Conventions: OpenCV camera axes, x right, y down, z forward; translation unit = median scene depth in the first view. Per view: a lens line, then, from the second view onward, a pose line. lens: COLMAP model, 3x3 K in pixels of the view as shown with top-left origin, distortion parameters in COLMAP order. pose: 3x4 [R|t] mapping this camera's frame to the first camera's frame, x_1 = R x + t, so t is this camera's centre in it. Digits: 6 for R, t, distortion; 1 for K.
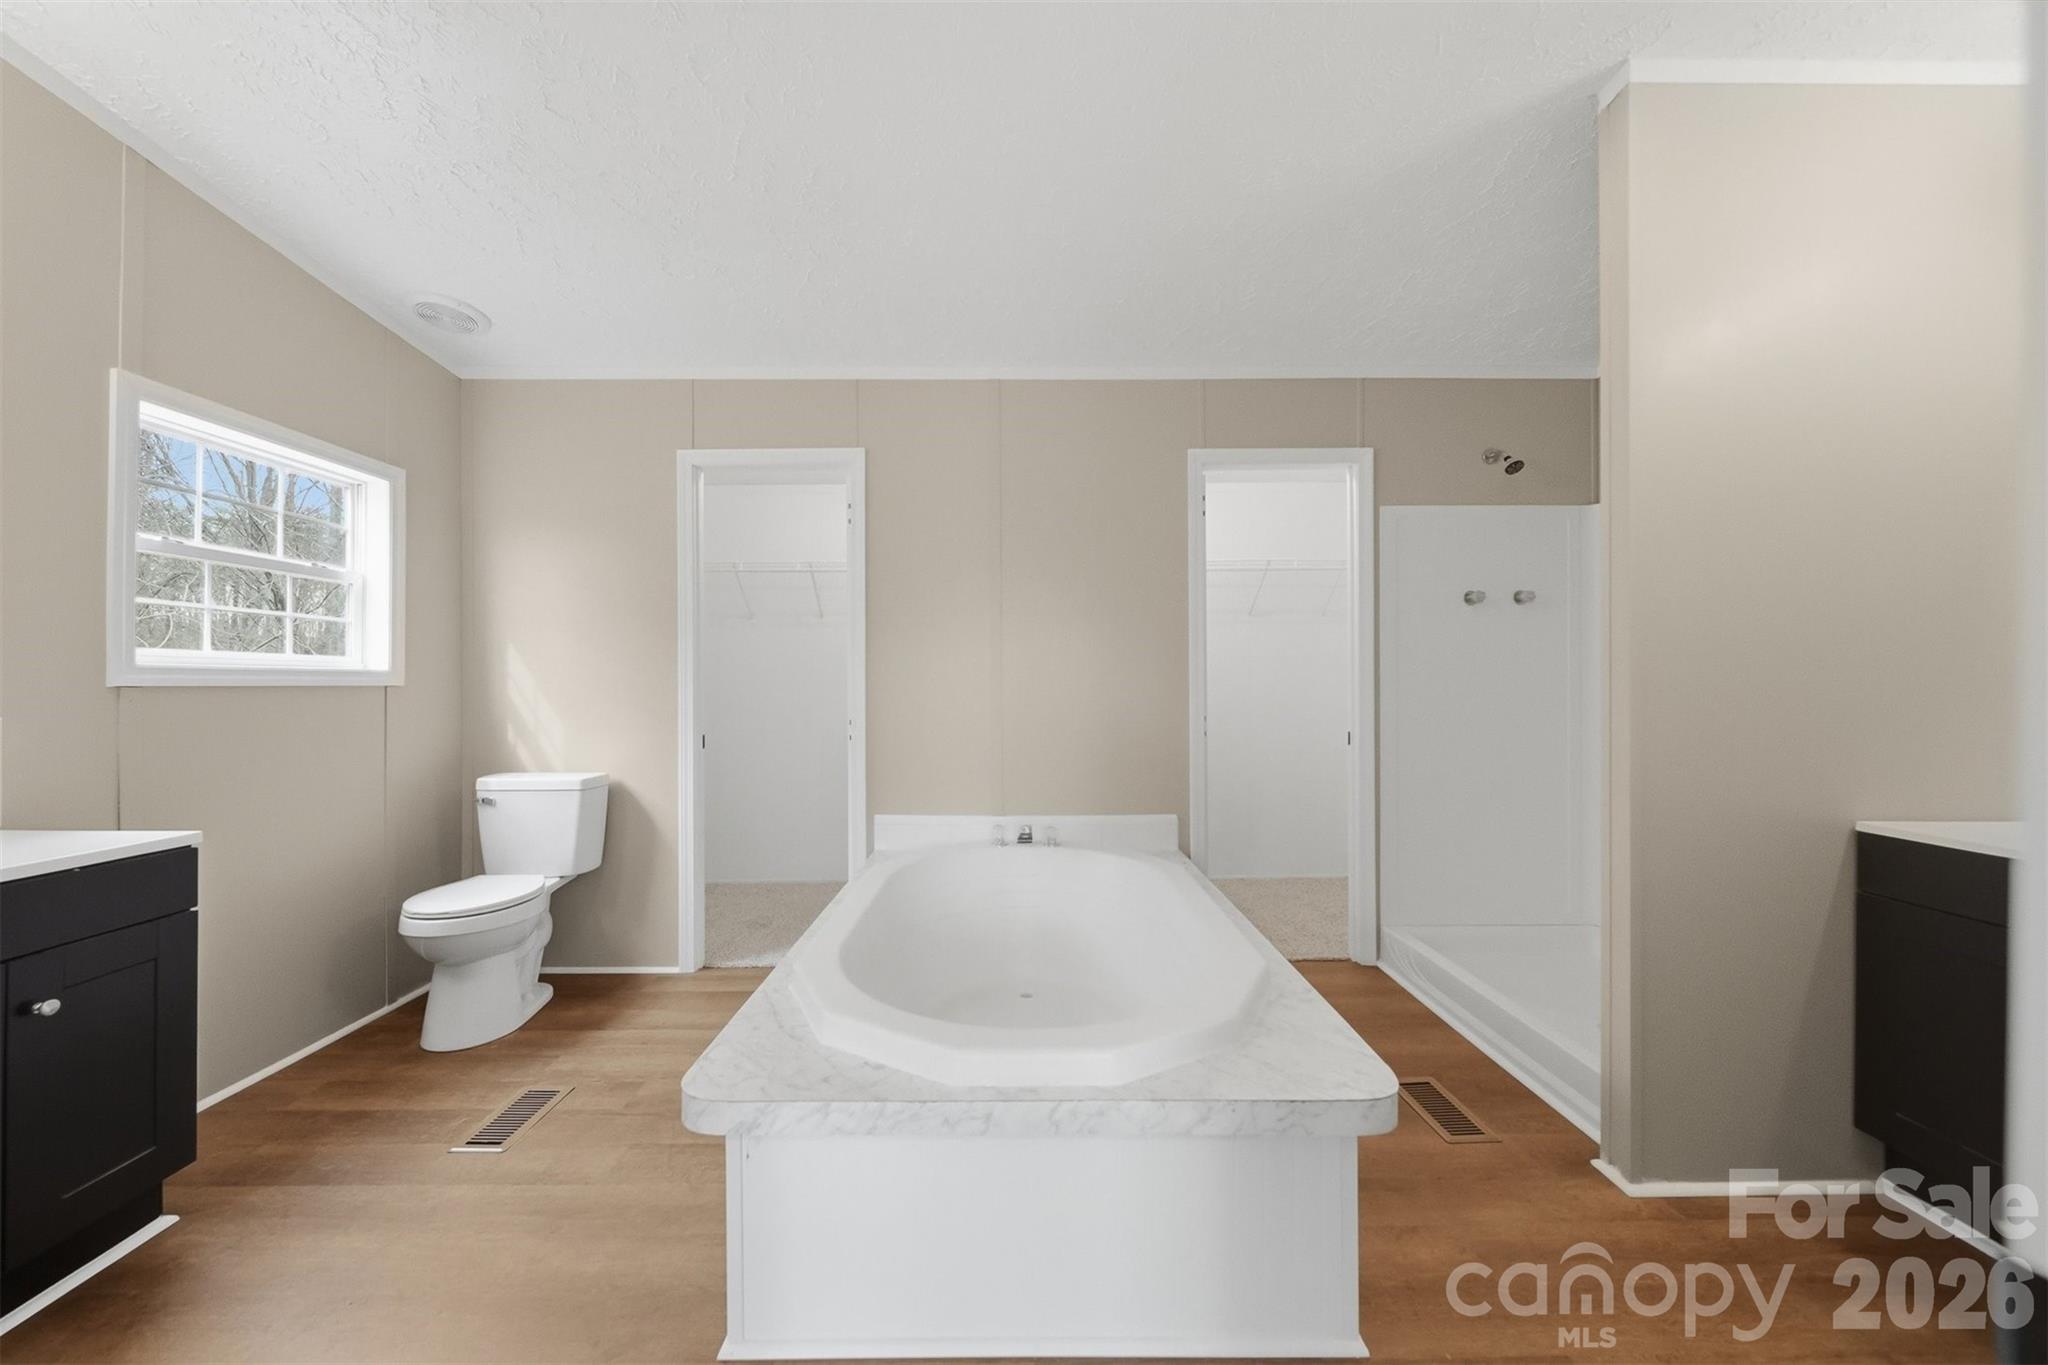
lens RADIAL K [[728.0, 0, 1018.3], [0, 728.0, 680.3], [0, 0, 1]] dist [-0.002127, -0.001746]
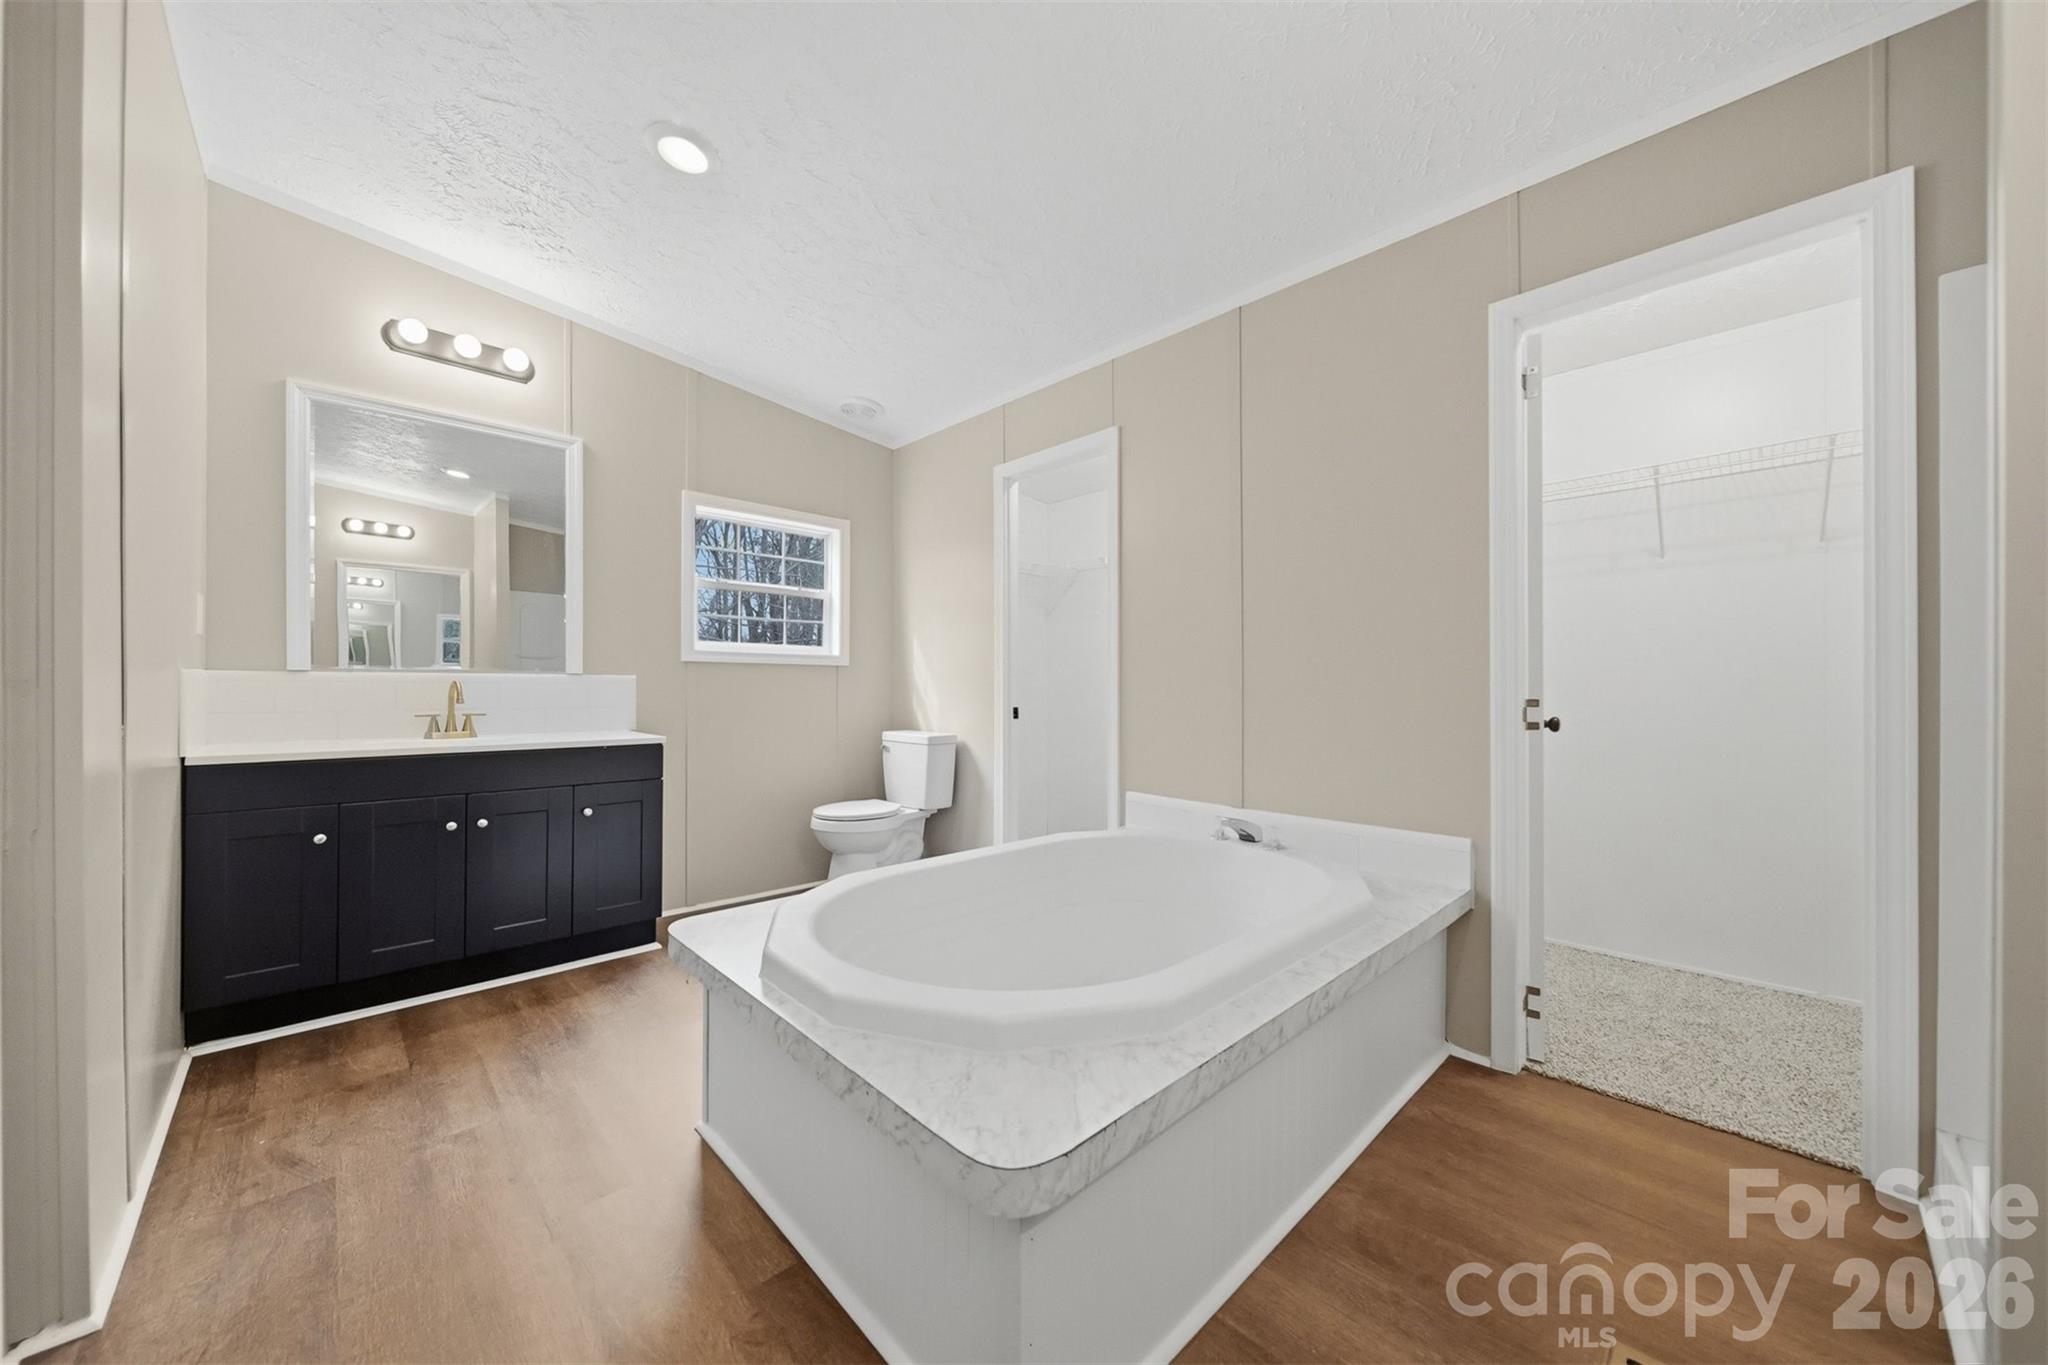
lens RADIAL K [[728.0, 0, 1018.3], [0, 728.0, 680.3], [0, 0, 1]] dist [-0.002127, -0.001746]
pose [[0.682356, -0.000558, -0.731020, 0.448967], [-0.003754, 0.999984, -0.004267, 0.039845], [0.731010, 0.005655, 0.682343, 0.223398]]
